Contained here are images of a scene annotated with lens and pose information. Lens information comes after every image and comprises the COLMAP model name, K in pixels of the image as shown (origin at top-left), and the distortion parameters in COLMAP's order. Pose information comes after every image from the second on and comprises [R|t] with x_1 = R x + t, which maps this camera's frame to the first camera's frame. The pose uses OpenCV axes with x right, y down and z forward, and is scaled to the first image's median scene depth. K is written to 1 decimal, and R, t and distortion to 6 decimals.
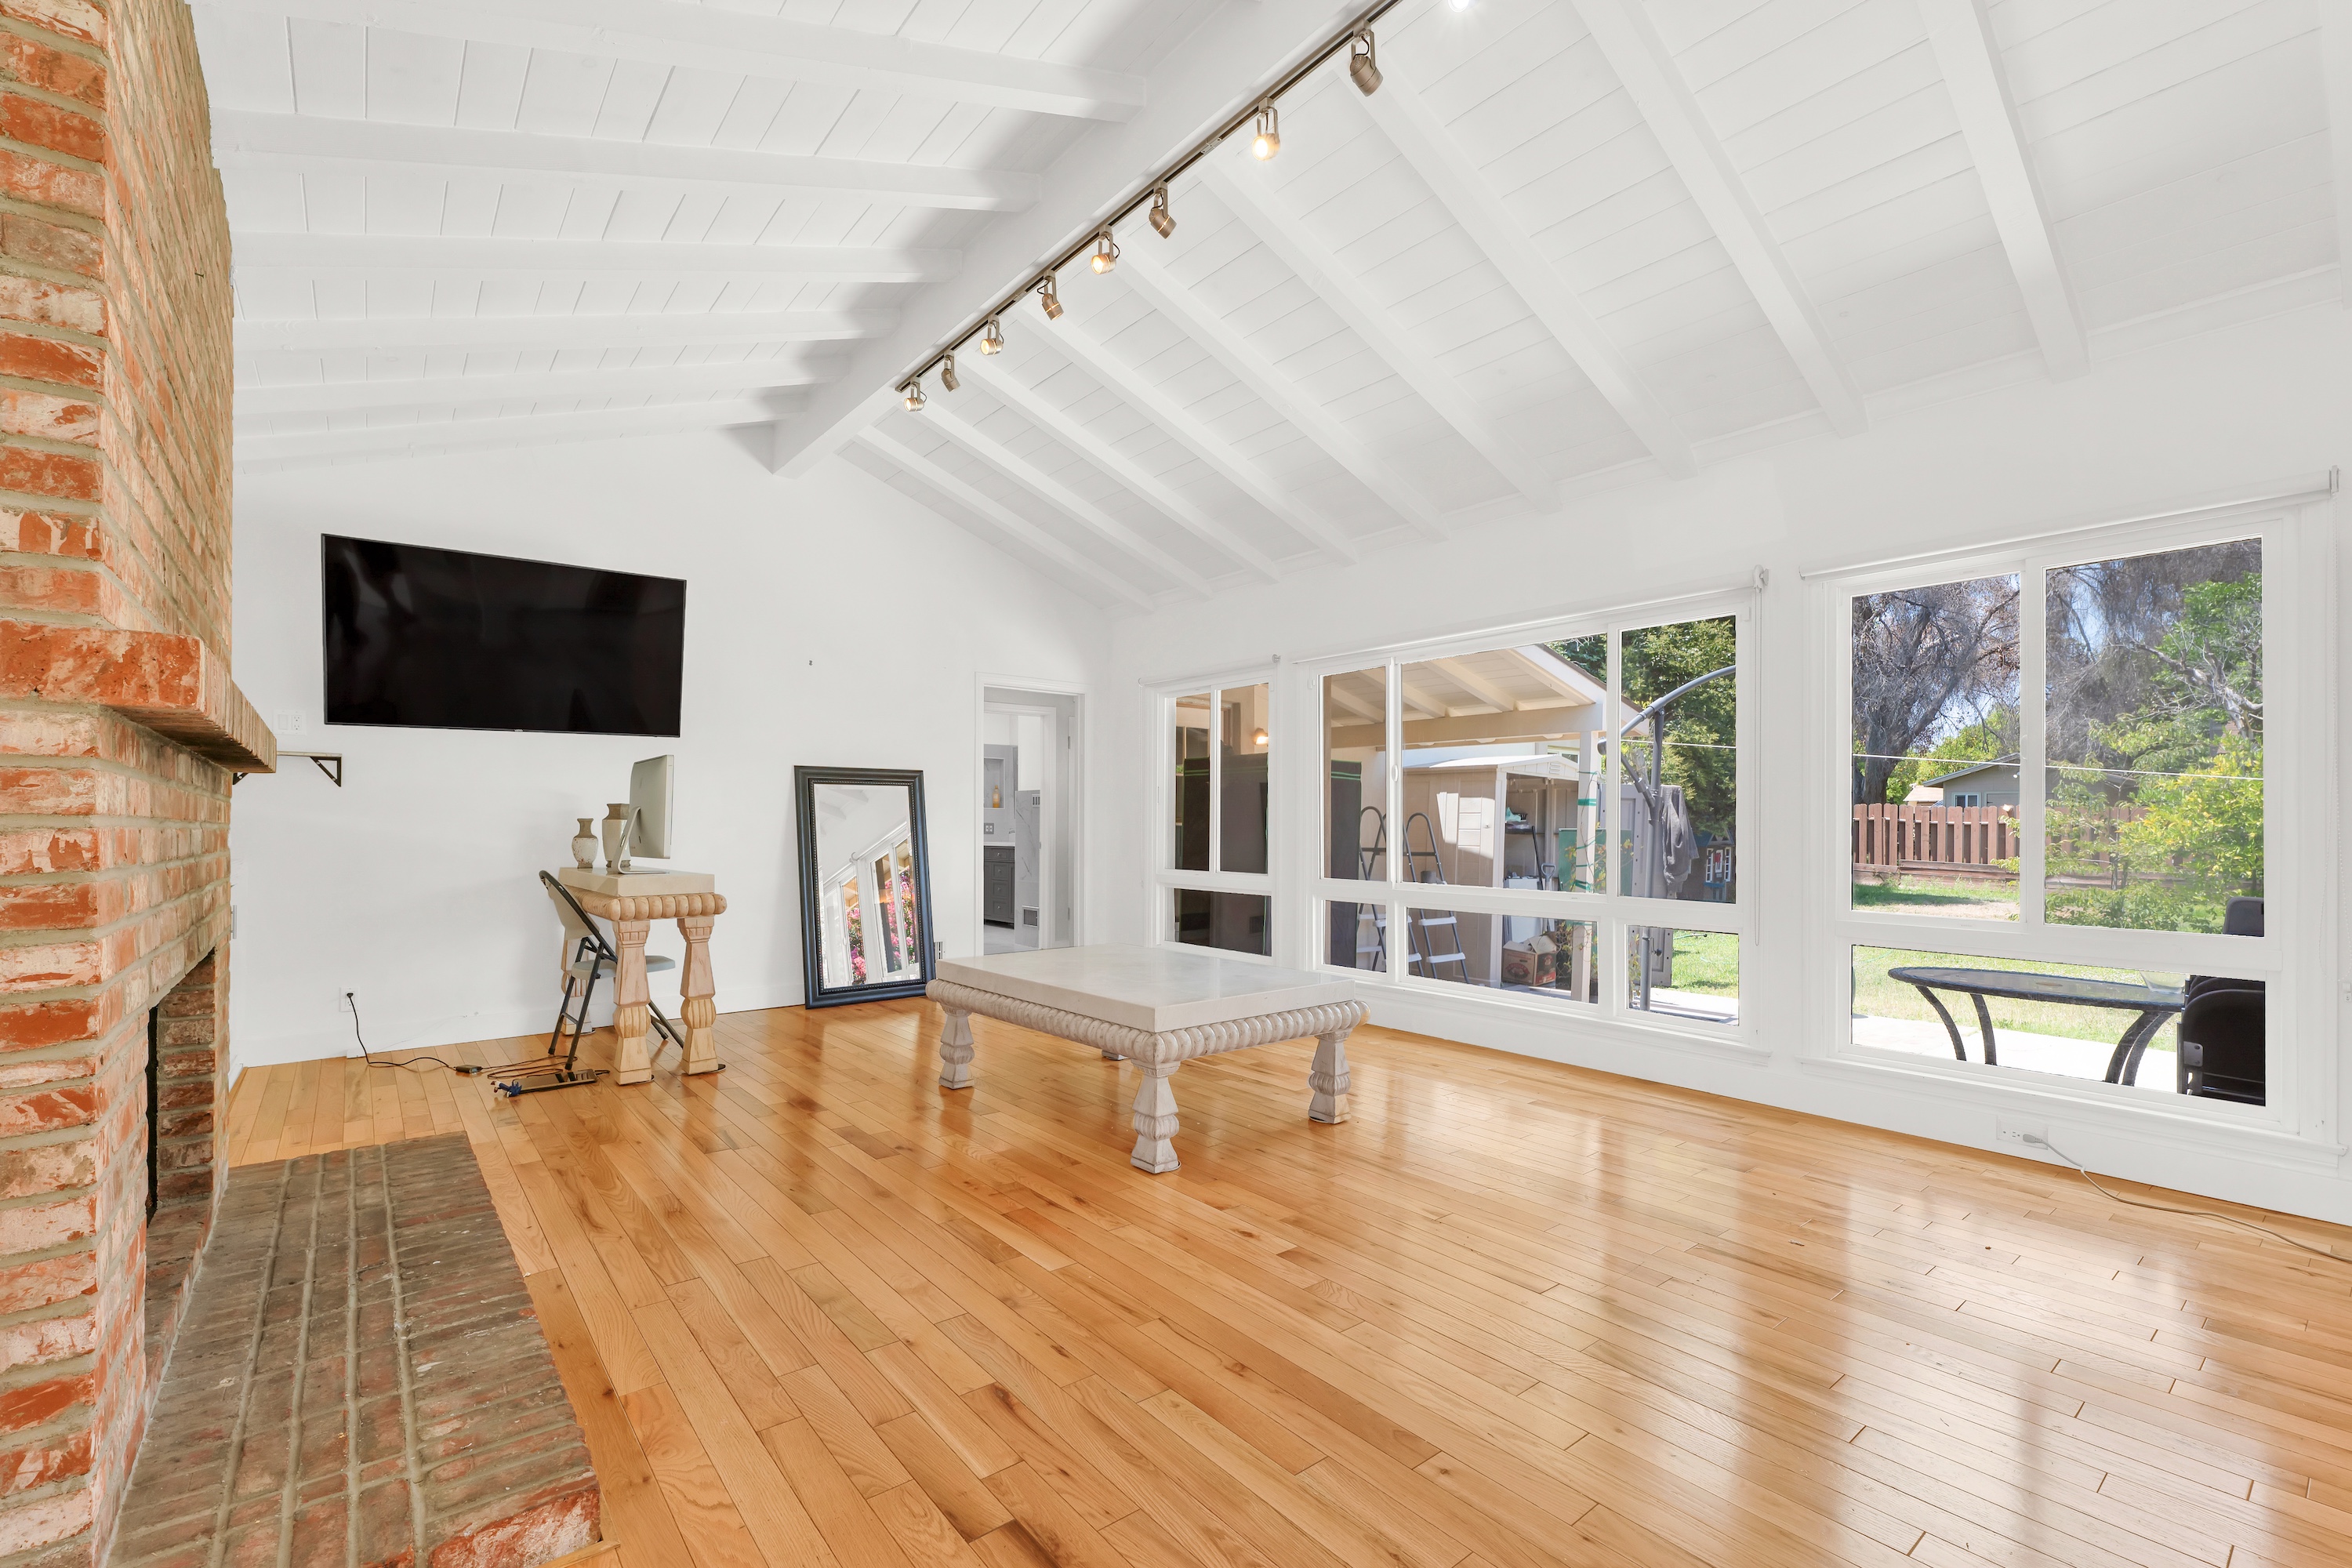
lens RADIAL K [[1014.6, 0, 1177.6], [0, 1014.6, 817.6], [0, 0, 1]] dist [-0.000536, -0.000907]
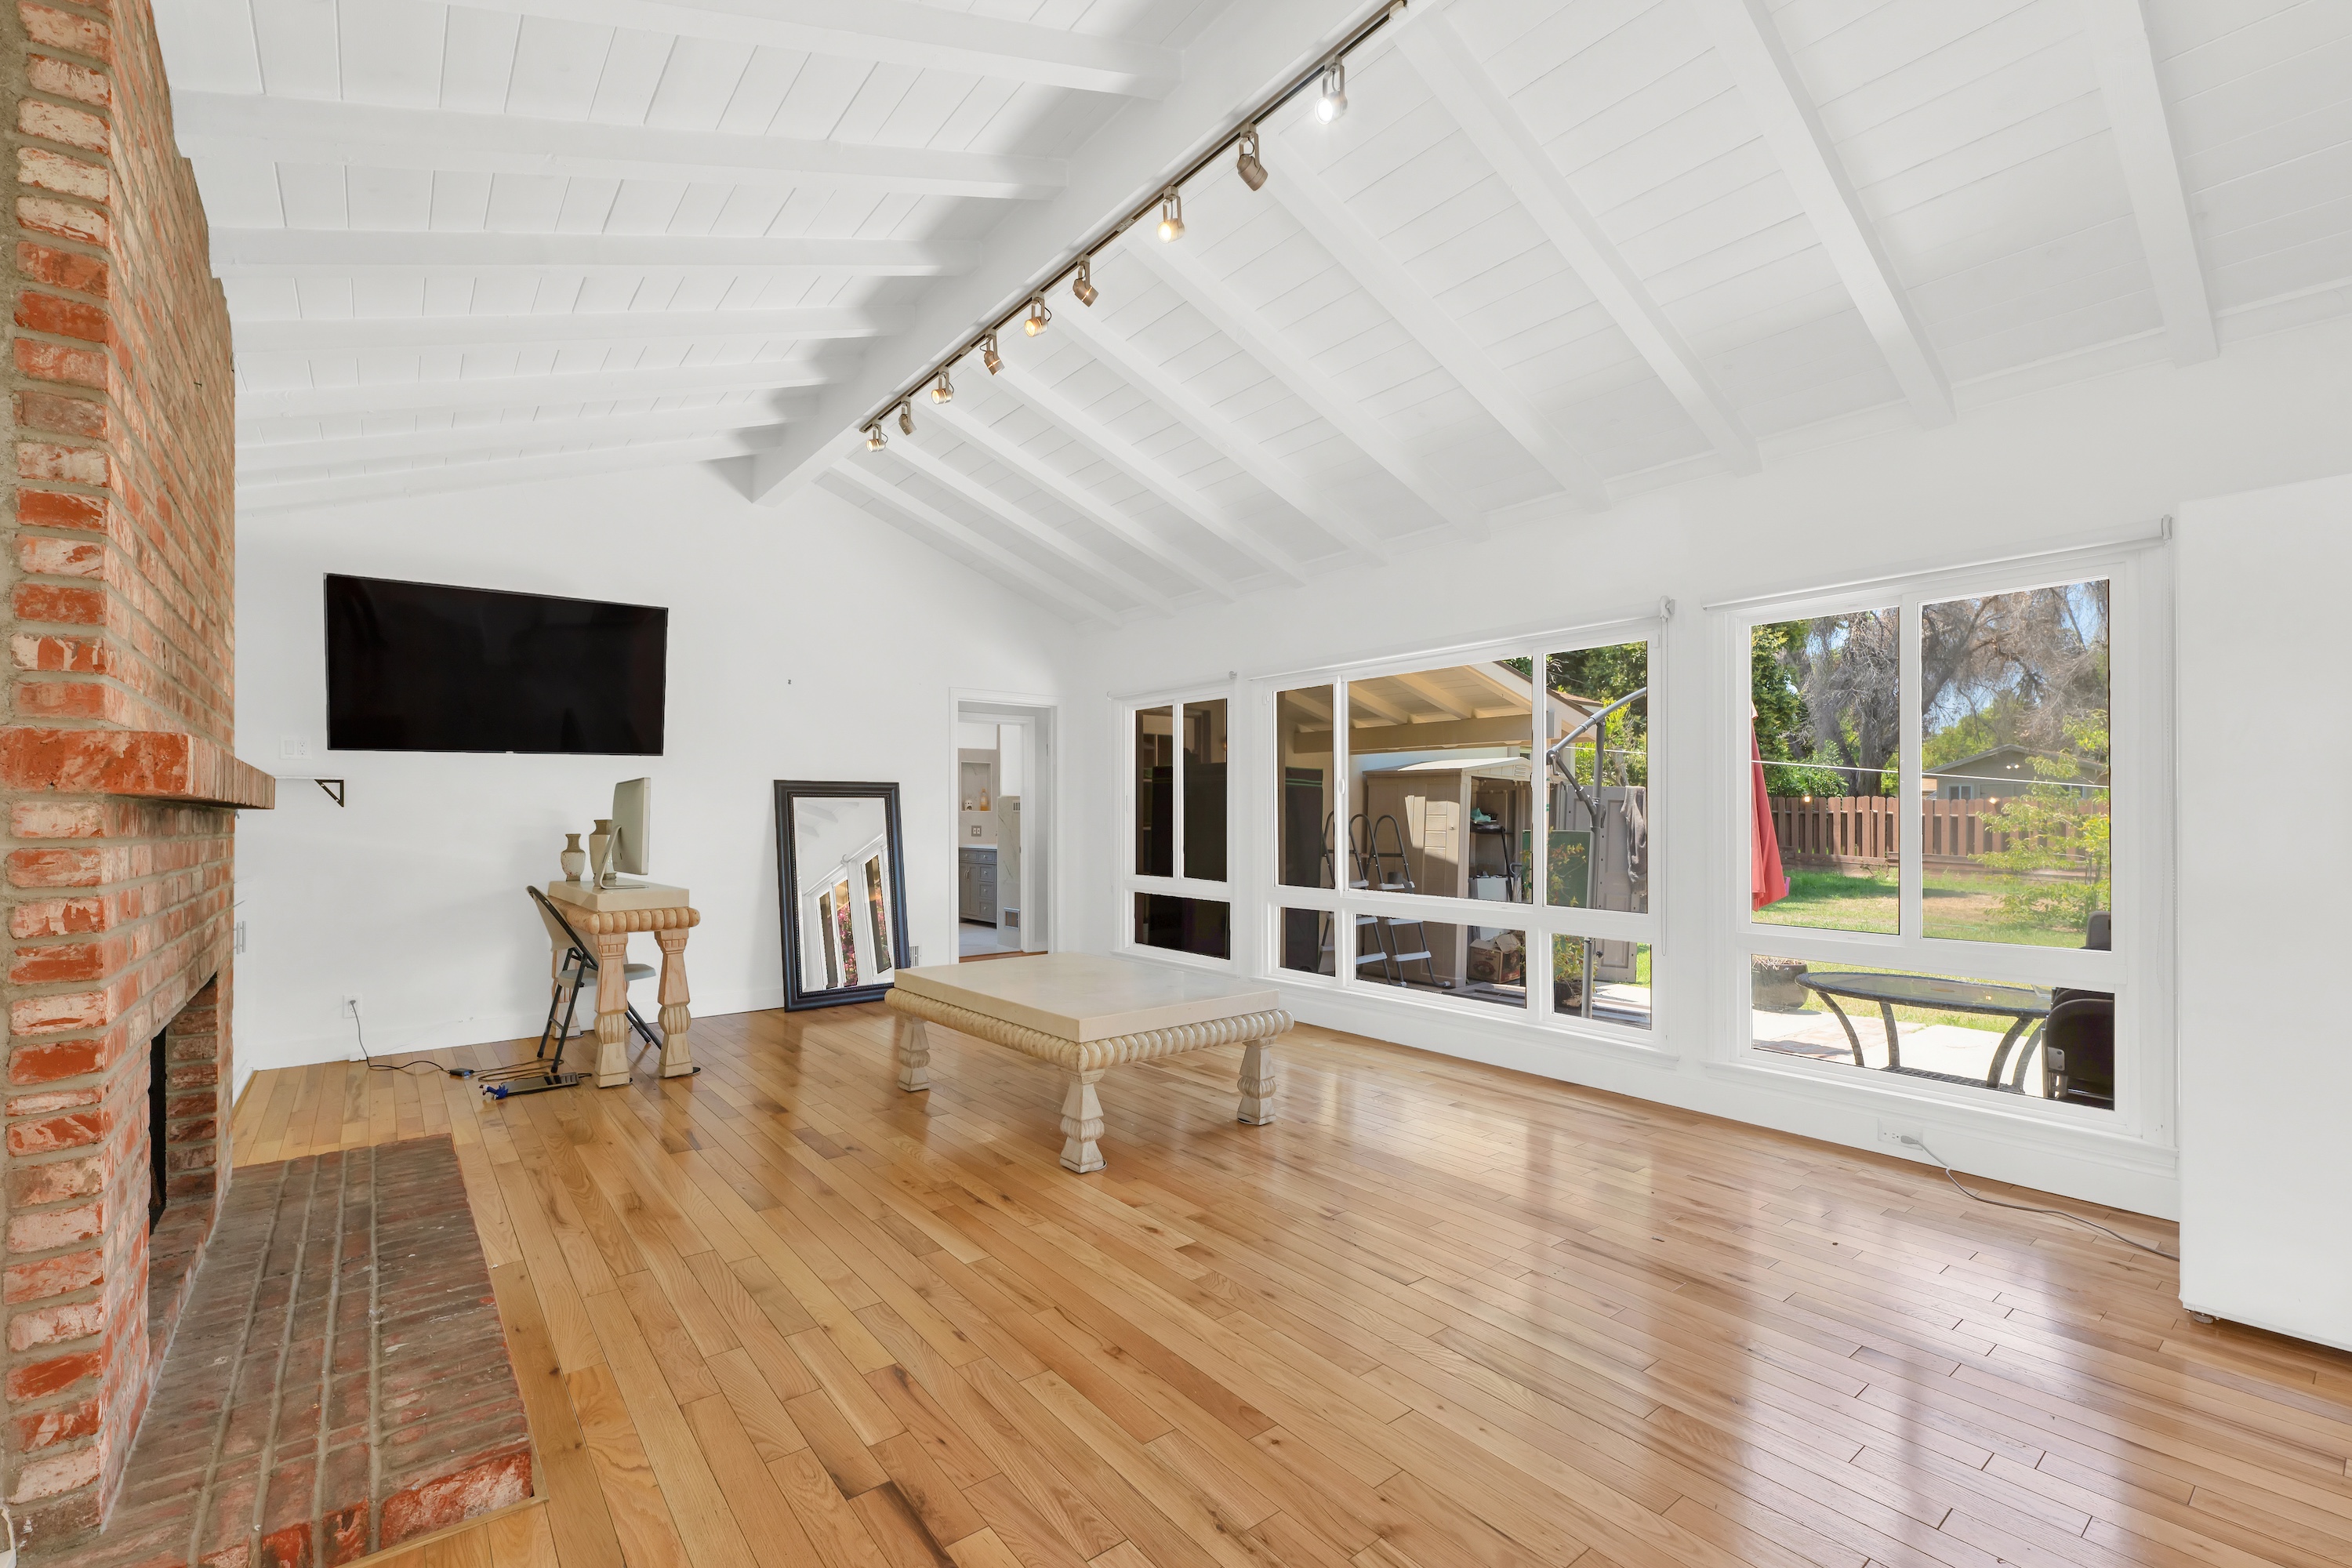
lens RADIAL K [[1007.3, 0, 1170.4], [0, 1007.3, 807.2], [0, 0, 1]] dist [-0.001787, -0.000305]
pose [[0.999903, -0.004624, -0.013114, 0.113201], [0.004592, 0.999986, -0.002475, -0.045350], [0.013125, 0.002414, 0.999911, -0.092172]]
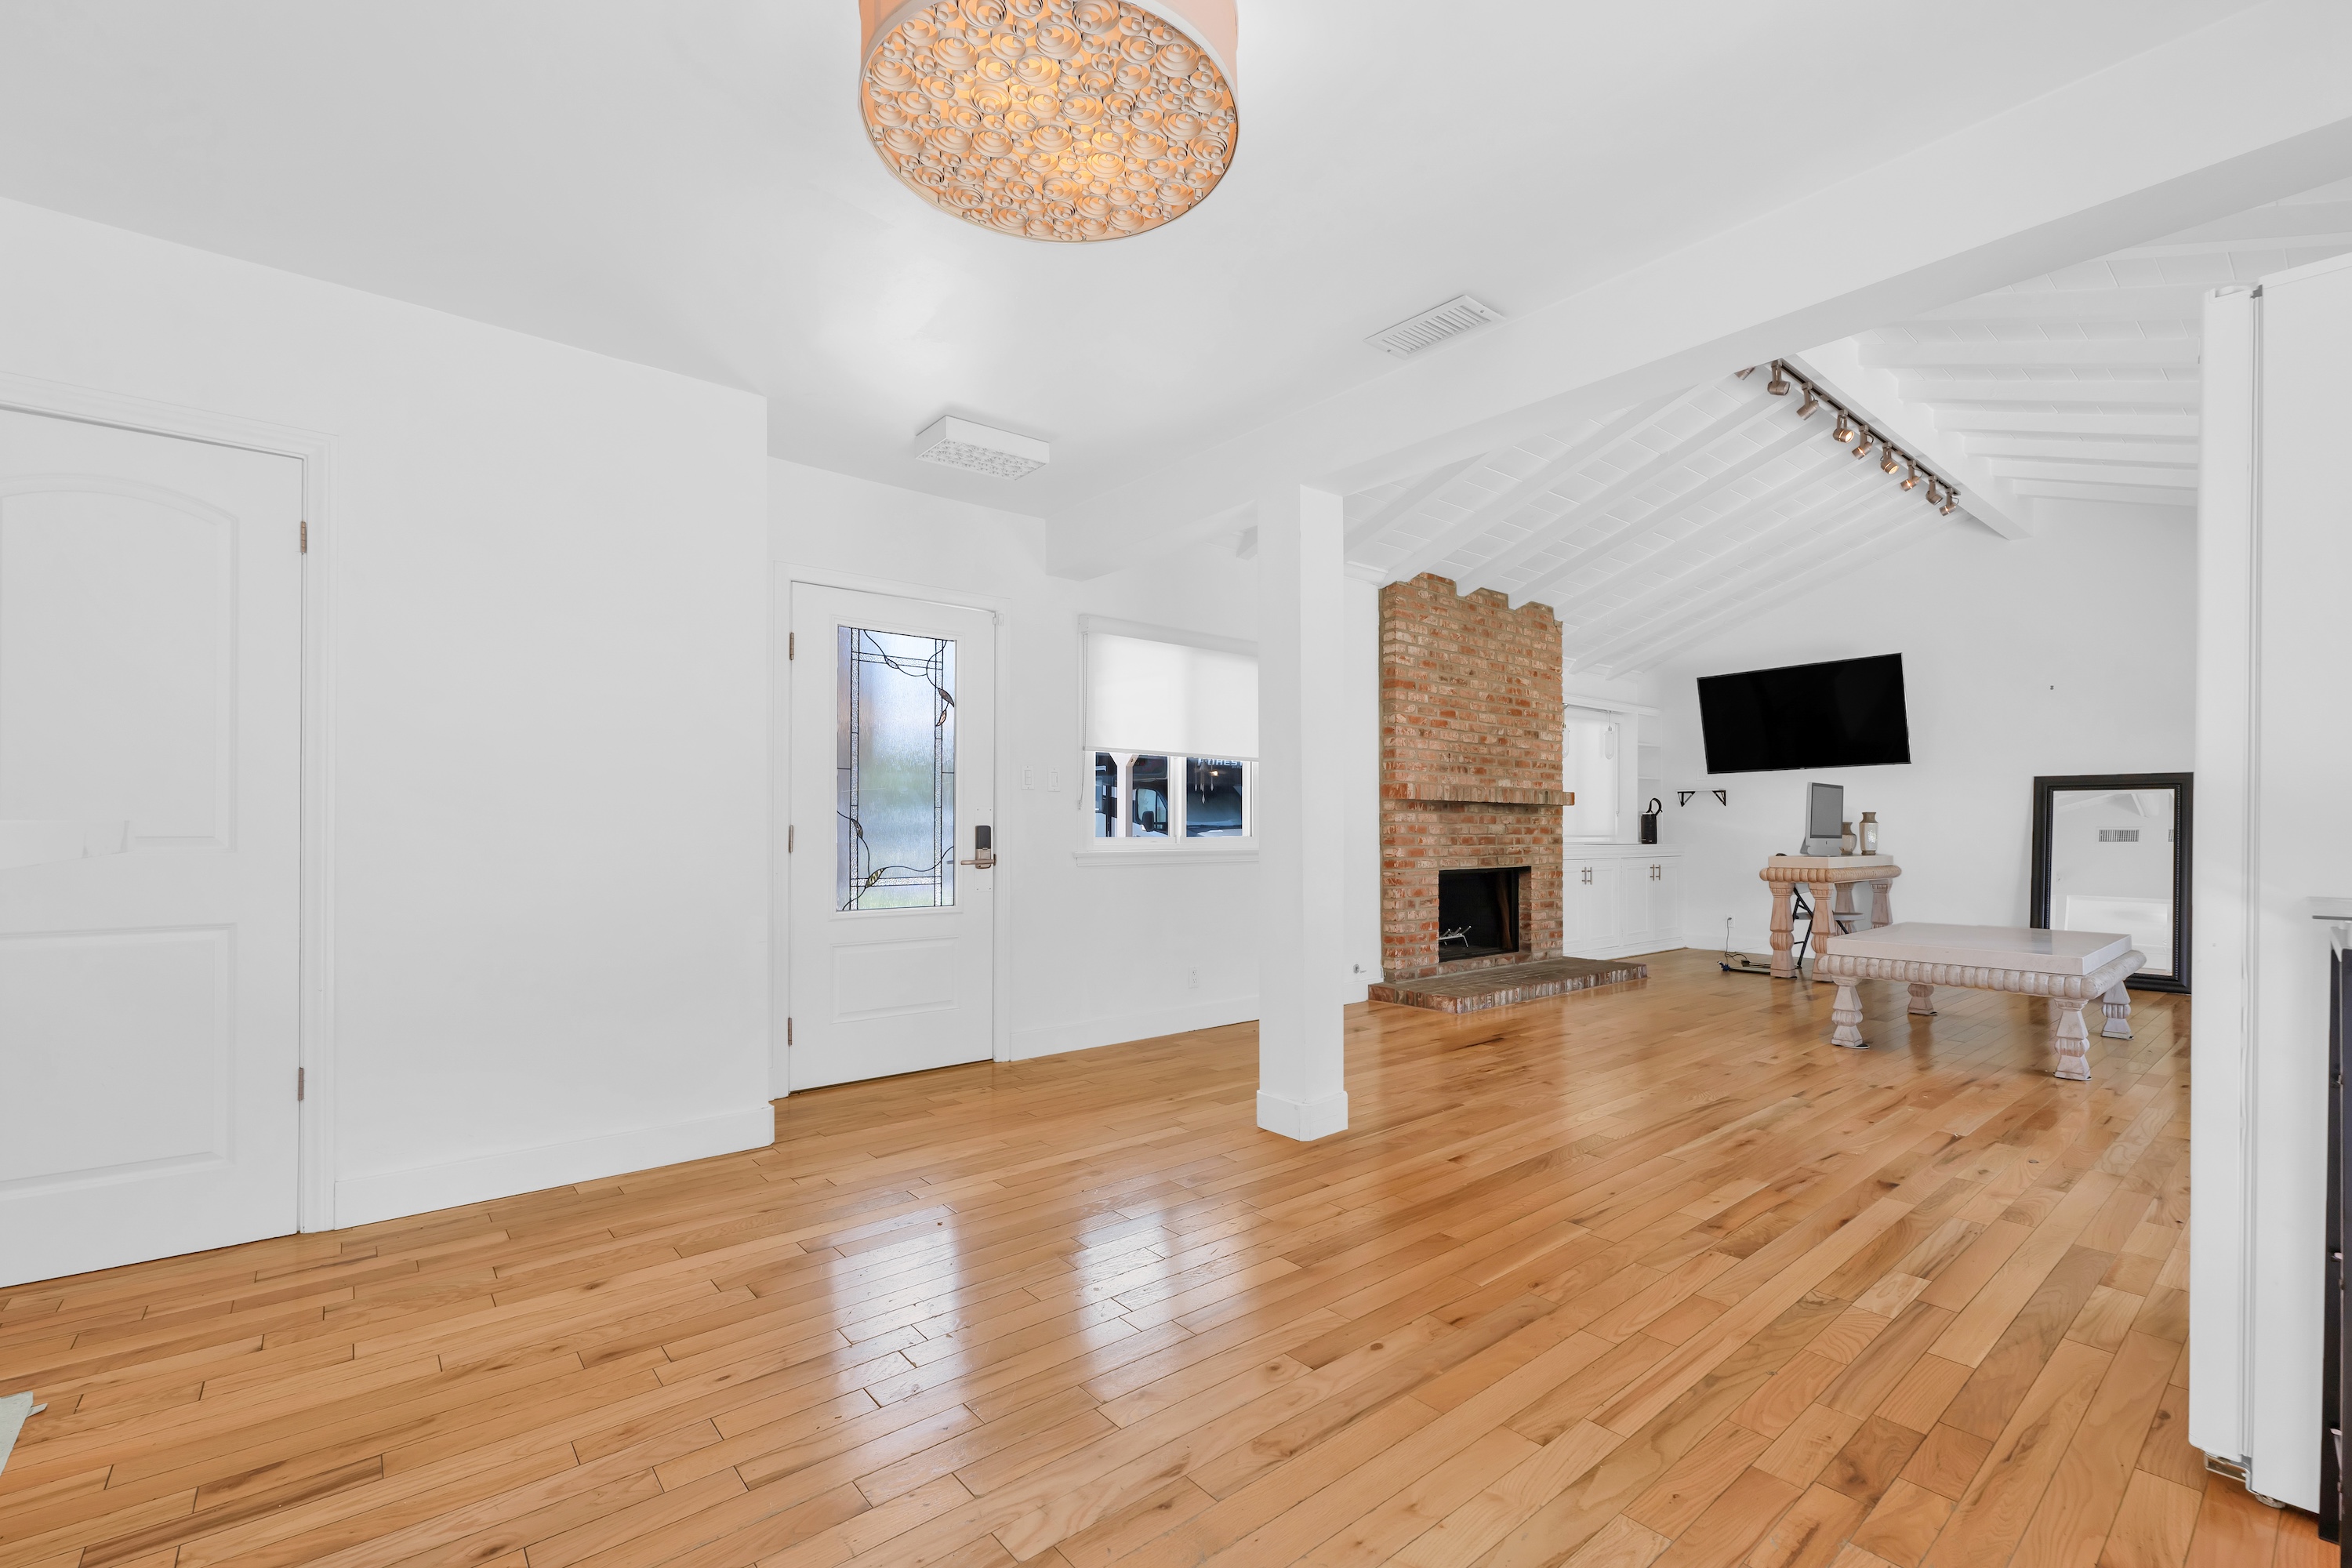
lens RADIAL K [[1014.6, 0, 1177.6], [0, 1014.6, 817.6], [0, 0, 1]] dist [-0.000536, -0.000907]
pose [[0.010920, -0.010777, -0.999882, 1.962904], [0.004196, 0.999934, -0.010732, 0.012596], [0.999932, -0.004078, 0.010964, -0.049217]]
